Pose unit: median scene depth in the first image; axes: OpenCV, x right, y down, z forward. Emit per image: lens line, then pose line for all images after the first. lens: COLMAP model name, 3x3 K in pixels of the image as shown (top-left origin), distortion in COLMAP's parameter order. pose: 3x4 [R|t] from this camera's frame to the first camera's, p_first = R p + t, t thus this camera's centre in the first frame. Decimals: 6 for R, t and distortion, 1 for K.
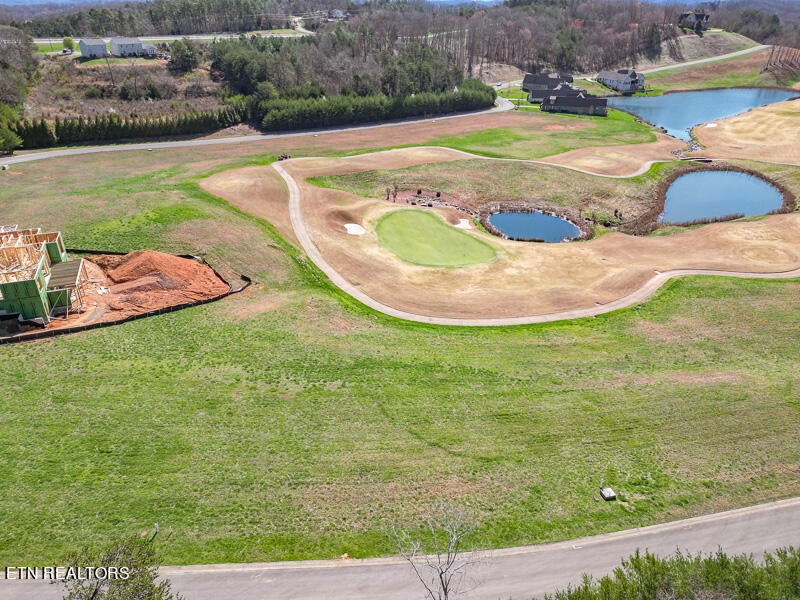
lens RADIAL K [[556.1, 0, 401.5], [0, 556.1, 299.9], [0, 0, 1]] dist [0.081015, -0.075297]
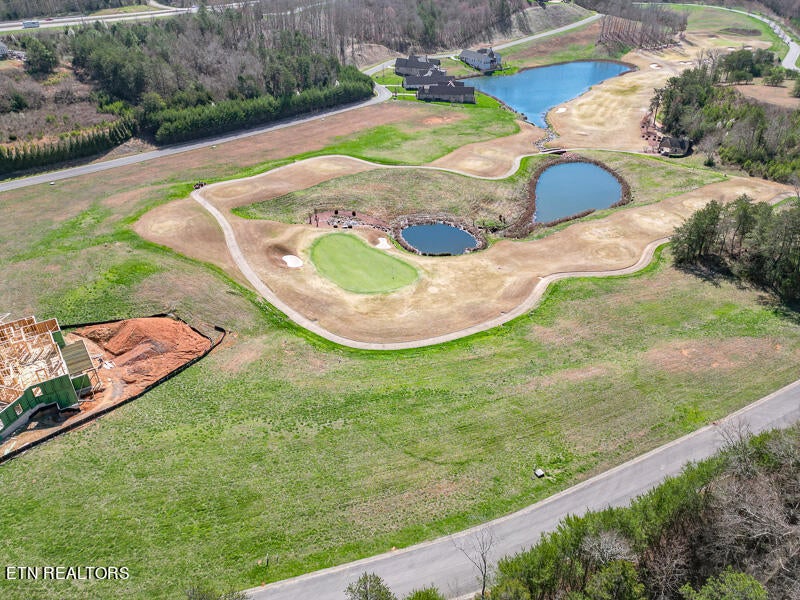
lens RADIAL K [[556.1, 0, 401.5], [0, 556.1, 300.2], [0, 0, 1]] dist [0.081015, -0.075297]
pose [[0.971982, -0.120679, 0.201709, -0.119669], [0.104261, 0.990454, 0.090165, -0.141988], [-0.210665, -0.066609, 0.975286, -0.187624]]
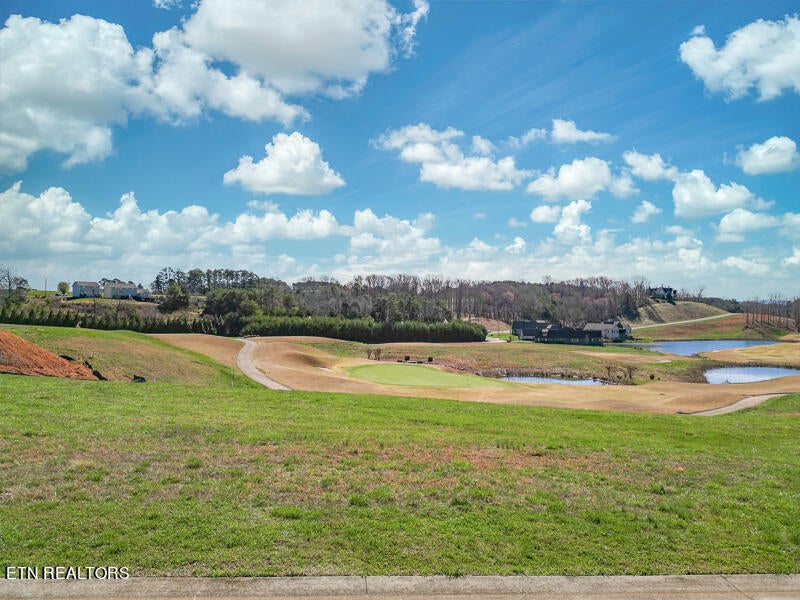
lens RADIAL K [[555.8, 0, 402.1], [0, 555.8, 302.8], [0, 0, 1]] dist [0.084902, -0.076263]
pose [[0.999931, -0.002682, 0.011480, 0.020689], [0.007908, 0.874798, -0.484424, 0.179173], [-0.008743, 0.484481, 0.874758, 0.323608]]
